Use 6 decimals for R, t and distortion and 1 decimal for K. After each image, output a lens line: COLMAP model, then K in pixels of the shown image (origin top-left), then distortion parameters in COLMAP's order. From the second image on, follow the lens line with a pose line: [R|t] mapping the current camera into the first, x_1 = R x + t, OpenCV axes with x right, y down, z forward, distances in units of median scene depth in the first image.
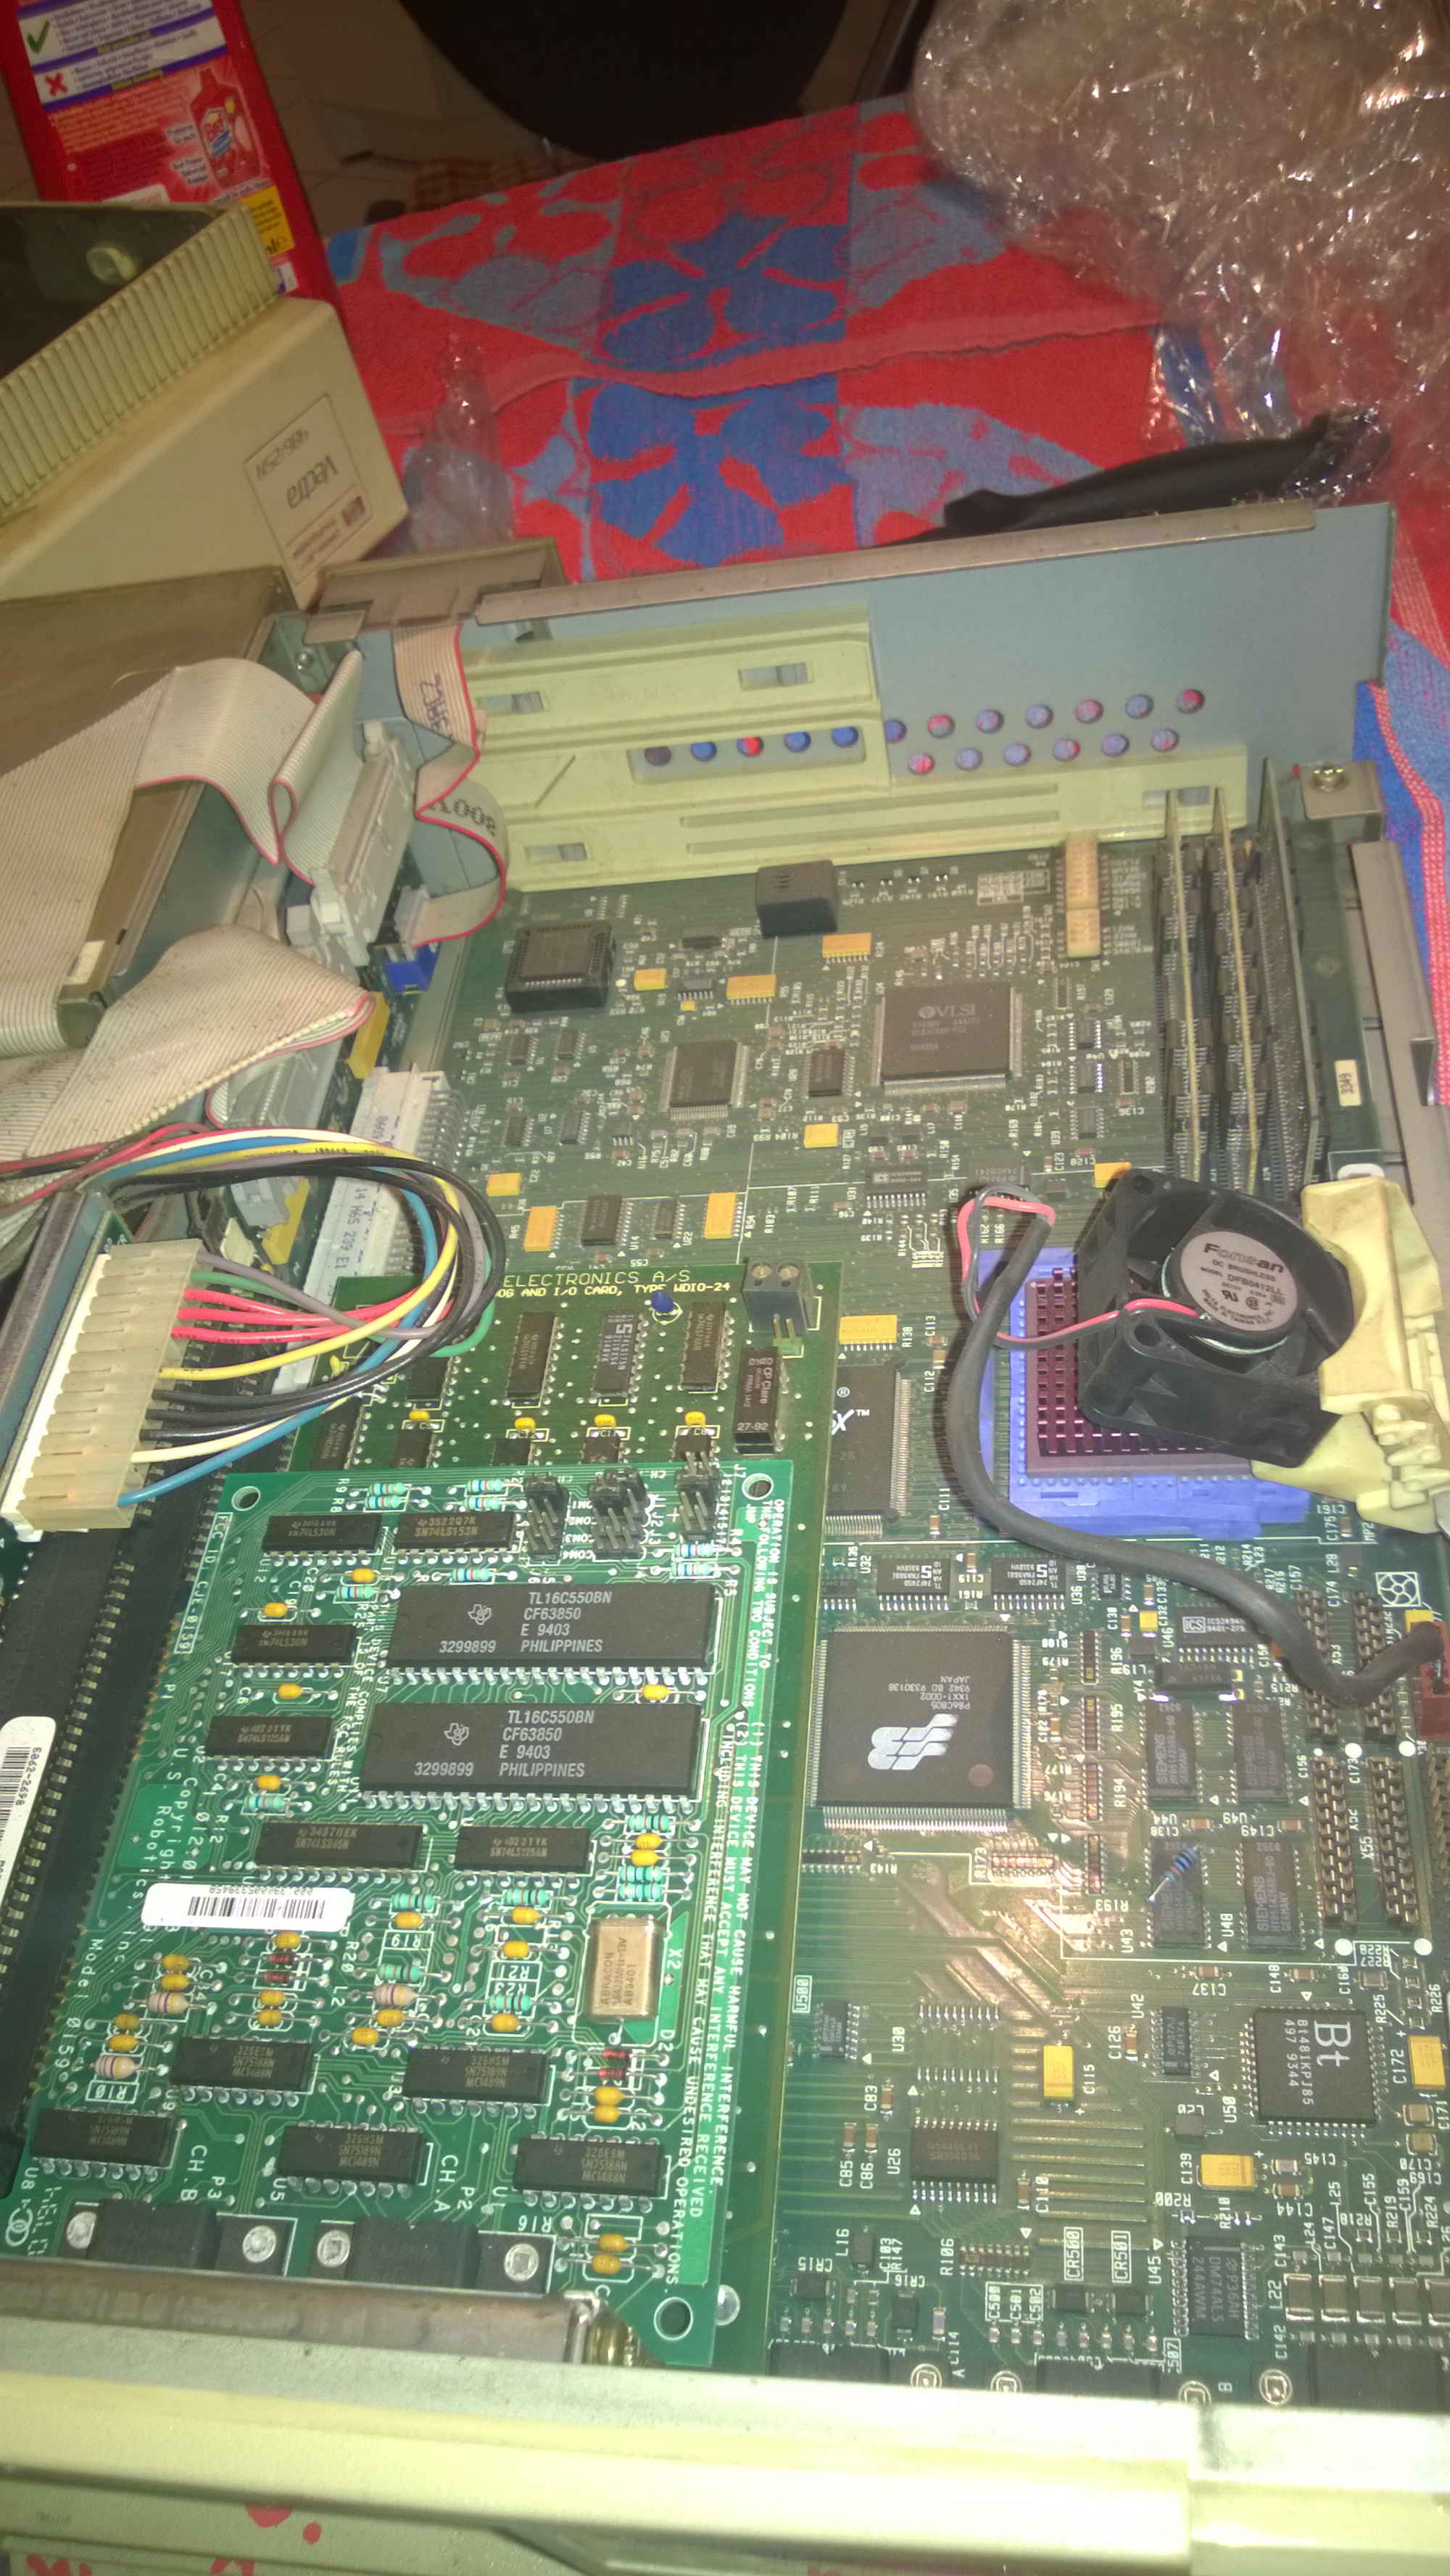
lens RADIAL K [[2033.8, 0, 725.0], [0, 2033.8, 1288.0], [0, 0, 1]] dist [0.098582, -0.259401]
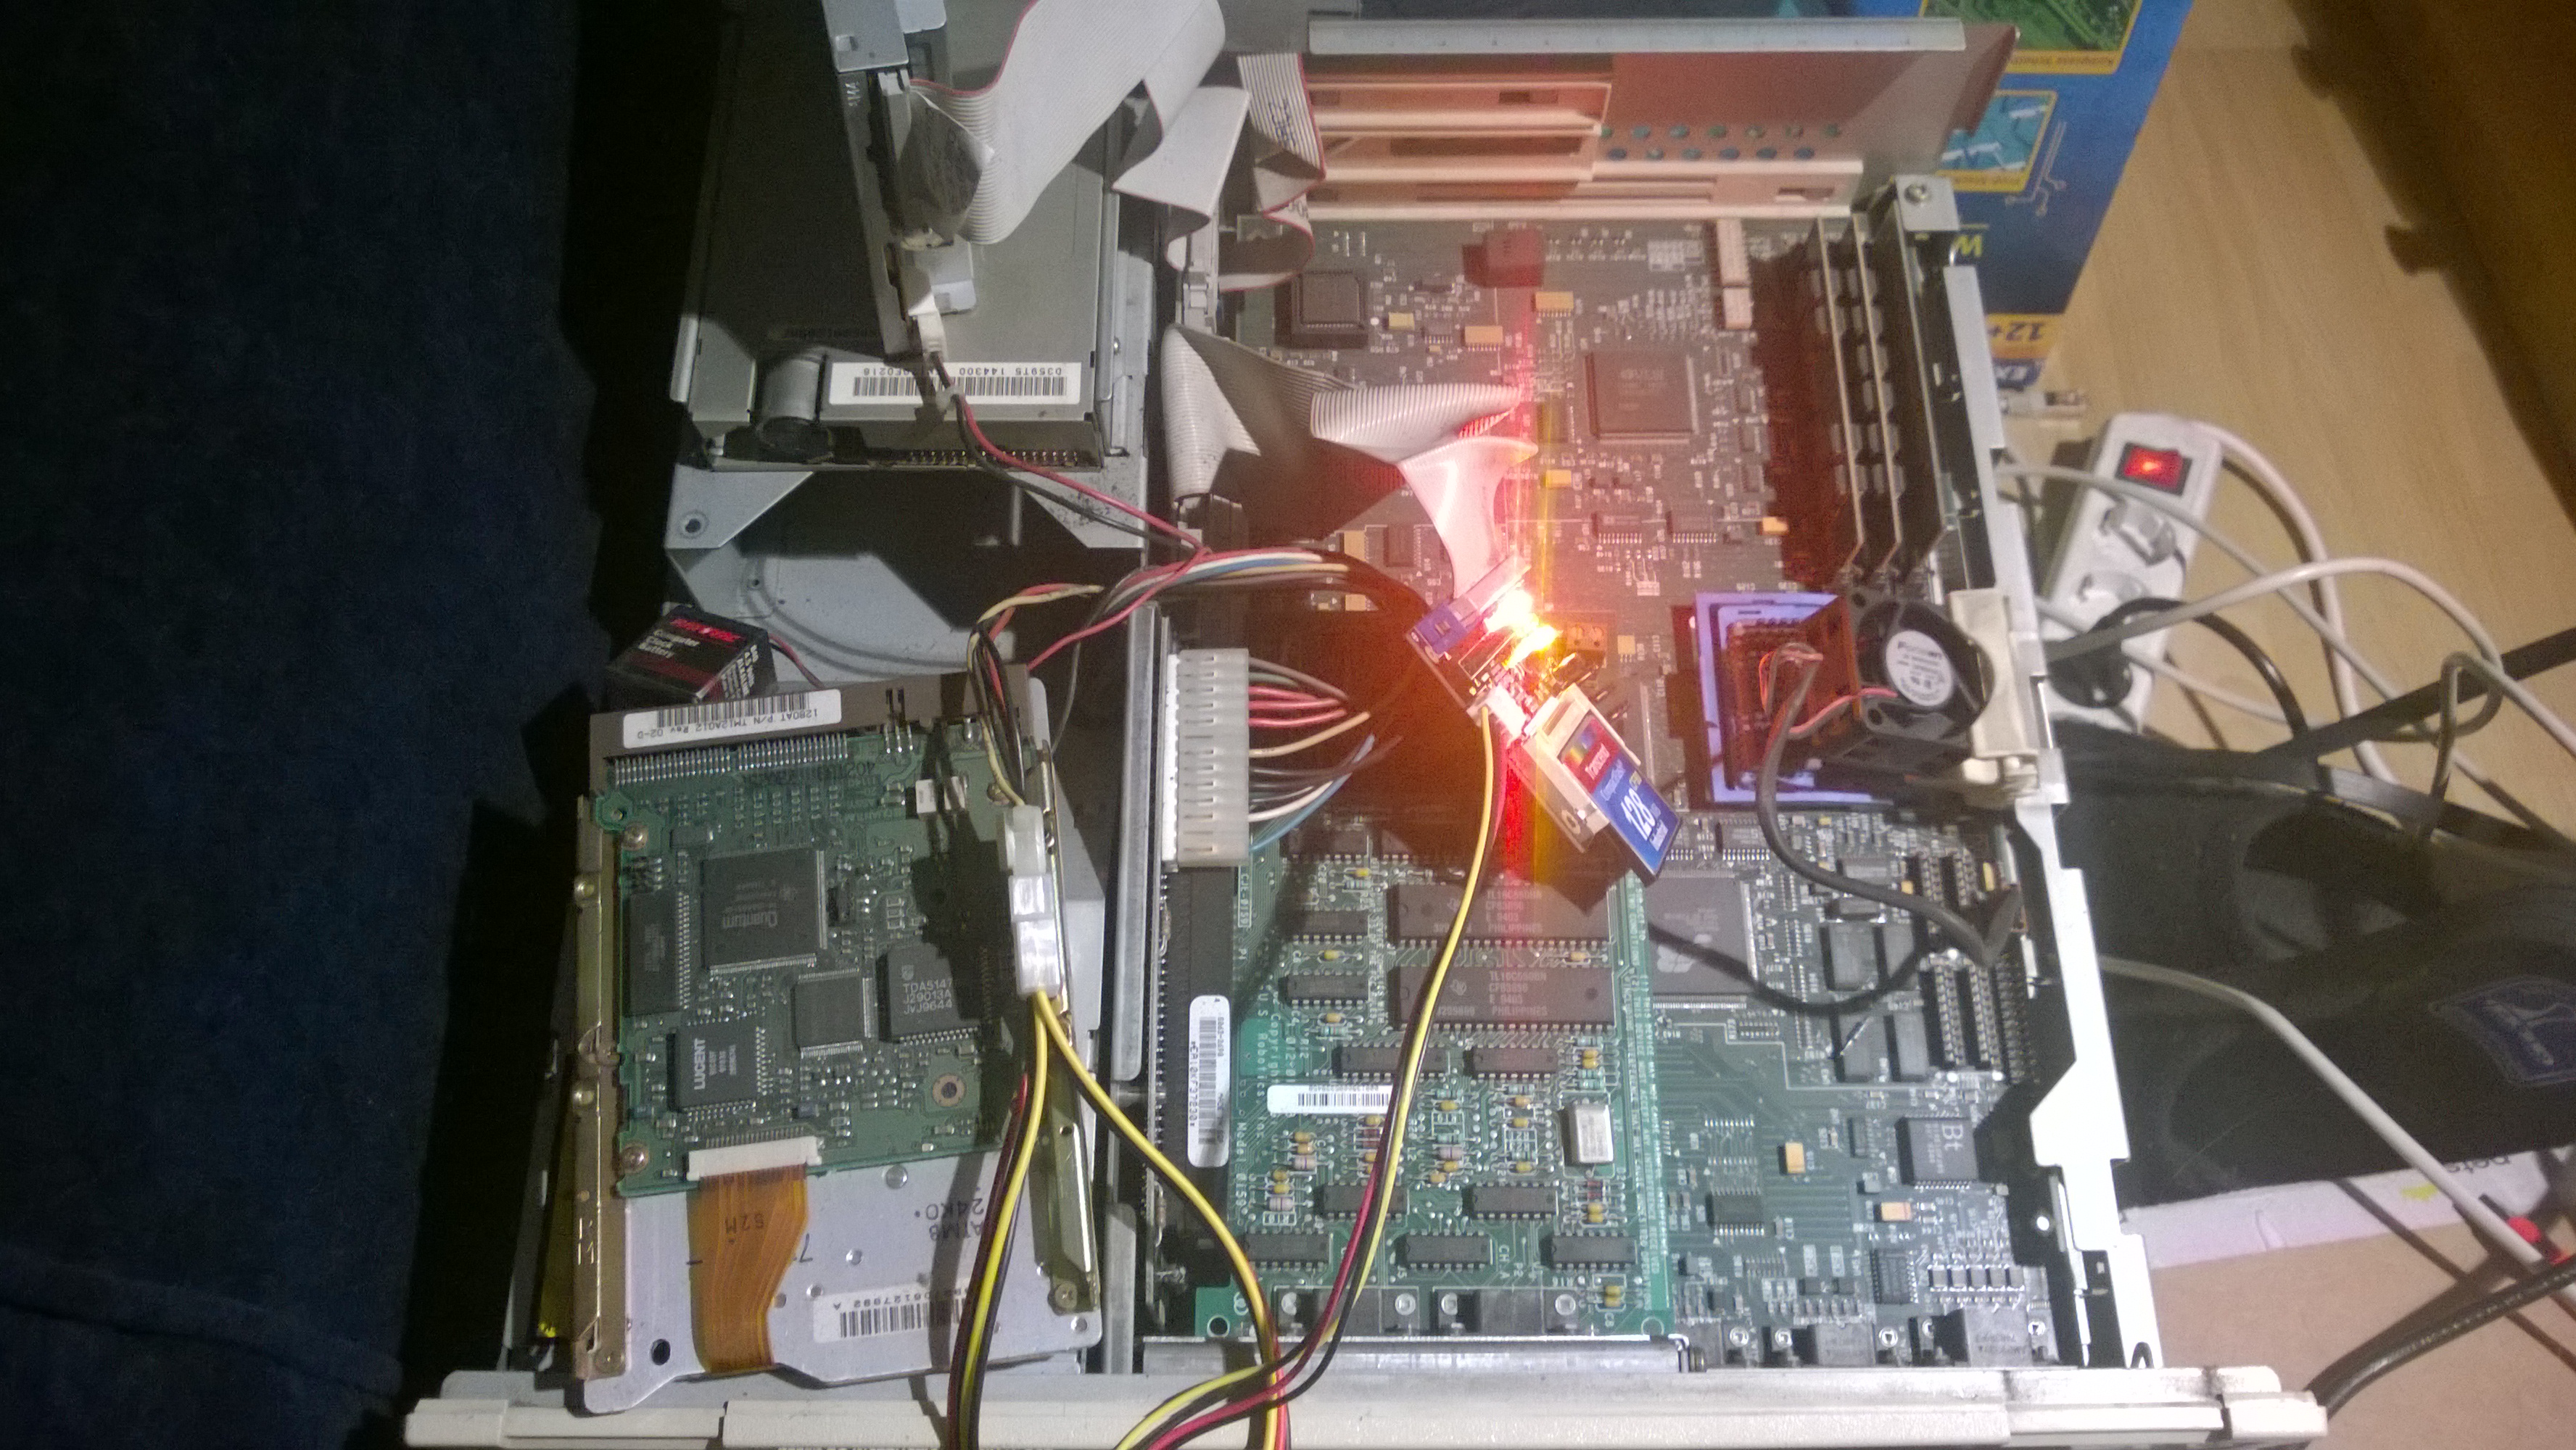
lens RADIAL K [[2033.8, 0, 1288.0], [0, 2033.8, 725.0], [0, 0, 1]] dist [0.098582, -0.259401]
pose [[0.975913, -0.020749, 0.217170, -0.591075], [-0.042666, 0.958092, 0.283267, -0.409850], [-0.213946, -0.285710, 0.934129, -0.372303]]
